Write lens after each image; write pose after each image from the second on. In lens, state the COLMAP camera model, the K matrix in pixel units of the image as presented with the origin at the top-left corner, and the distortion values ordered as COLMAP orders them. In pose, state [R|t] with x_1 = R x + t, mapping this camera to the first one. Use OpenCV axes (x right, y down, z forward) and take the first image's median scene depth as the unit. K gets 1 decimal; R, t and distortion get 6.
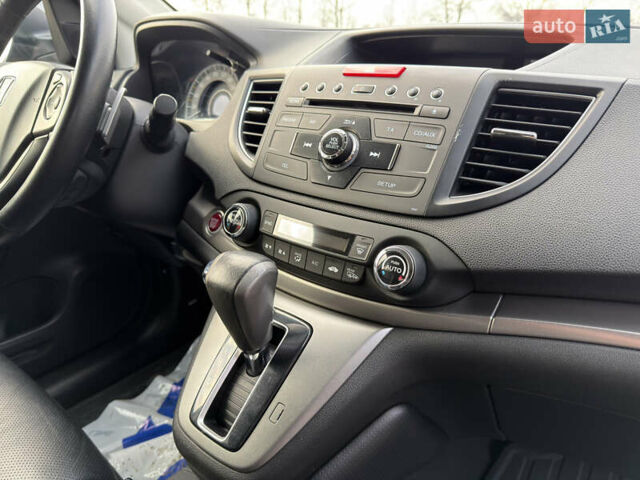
lens RADIAL K [[456.2, 0, 319.5], [0, 456.2, 242.0], [0, 0, 1]] dist [0.043039, -0.054842]
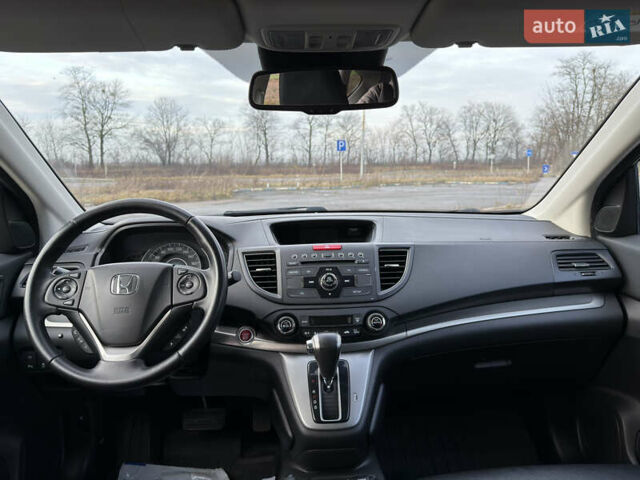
lens RADIAL K [[456.2, 0, 318.9], [0, 456.2, 242.3], [0, 0, 1]] dist [0.043039, -0.054842]
pose [[0.759035, -0.112677, 0.641225, -1.262025], [0.261165, 0.954888, -0.141354, -0.070256], [-0.596371, 0.274758, 0.754221, -0.655905]]
